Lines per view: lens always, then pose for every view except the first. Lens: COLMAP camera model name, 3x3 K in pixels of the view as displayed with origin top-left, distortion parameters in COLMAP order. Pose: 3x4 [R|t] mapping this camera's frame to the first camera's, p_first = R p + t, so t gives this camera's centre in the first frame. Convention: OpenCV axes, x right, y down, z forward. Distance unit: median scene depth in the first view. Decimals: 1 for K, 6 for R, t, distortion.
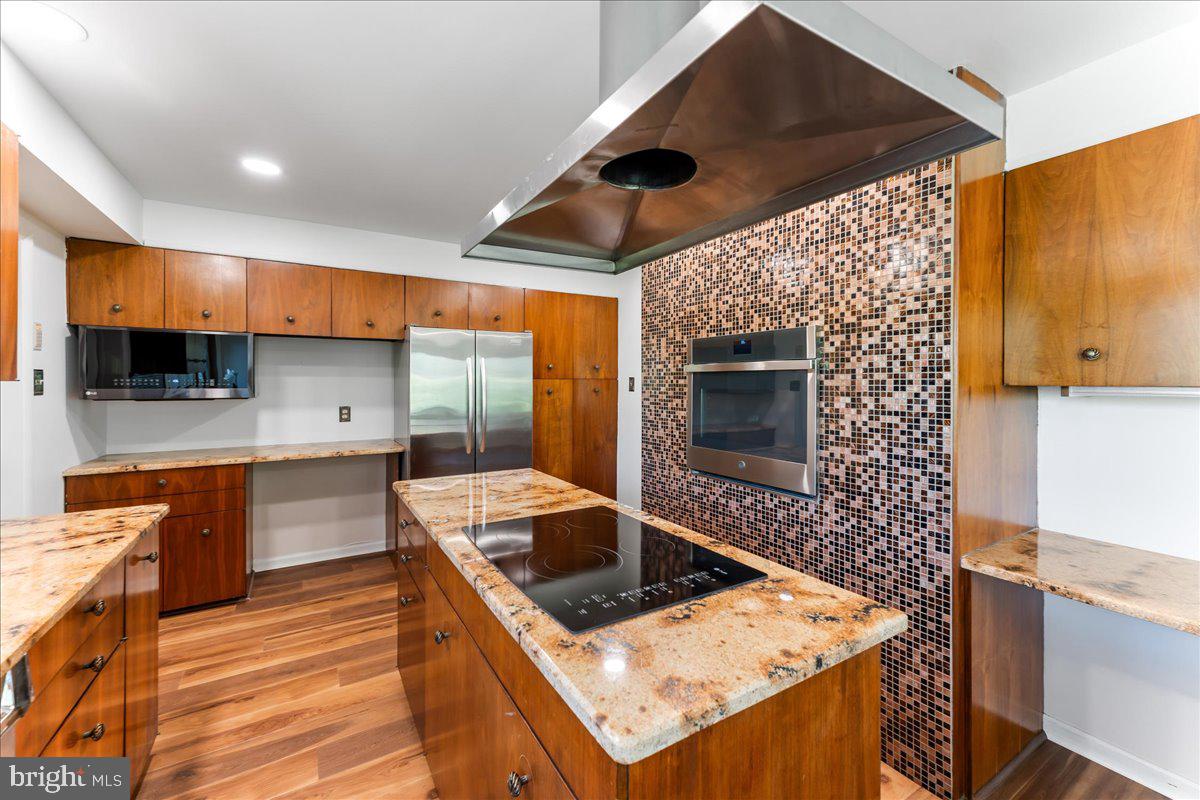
lens RADIAL K [[488.7, 0, 598.2], [0, 488.7, 408.1], [0, 0, 1]] dist [-0.000176, -0.000122]
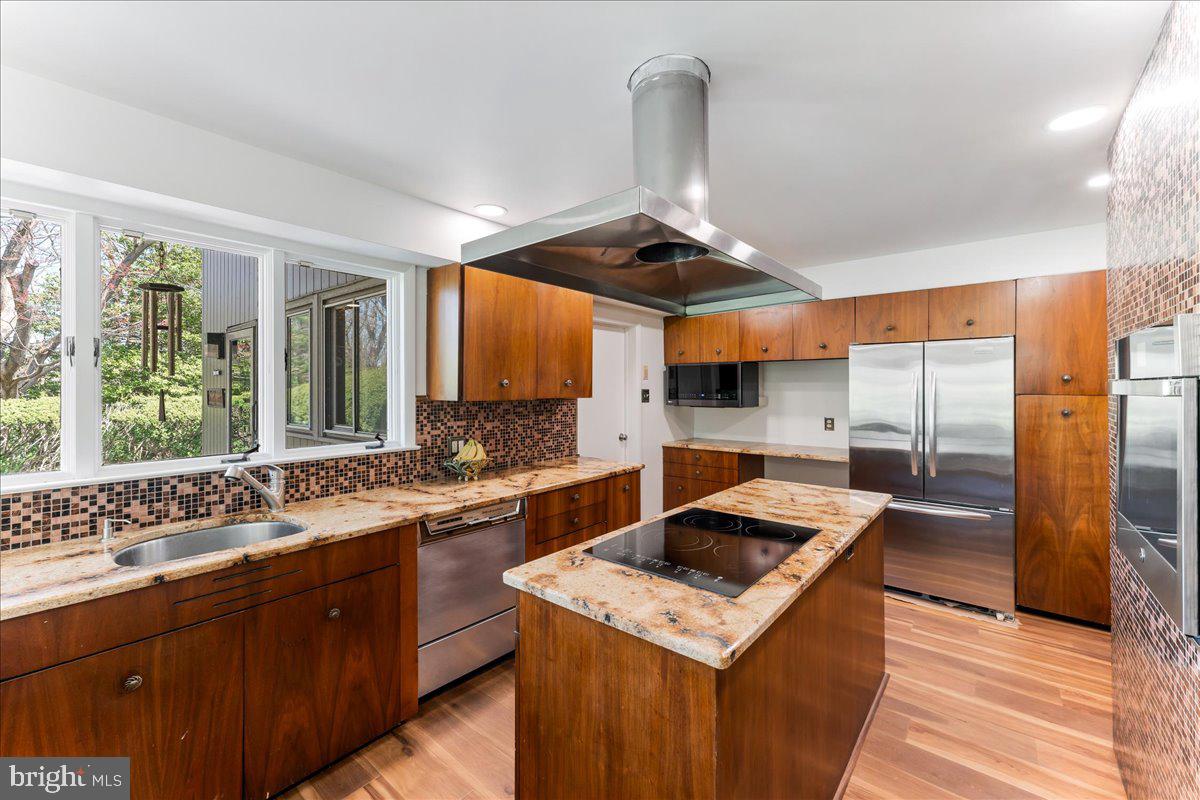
lens RADIAL K [[484.8, 0, 581.8], [0, 484.8, 391.4], [0, 0, 1]] dist [0.028765, -0.000014]
pose [[0.310865, 0.004702, -0.950442, 0.586057], [-0.048068, 0.998786, -0.010781, -0.035909], [0.949238, 0.049037, 0.310714, 0.155117]]
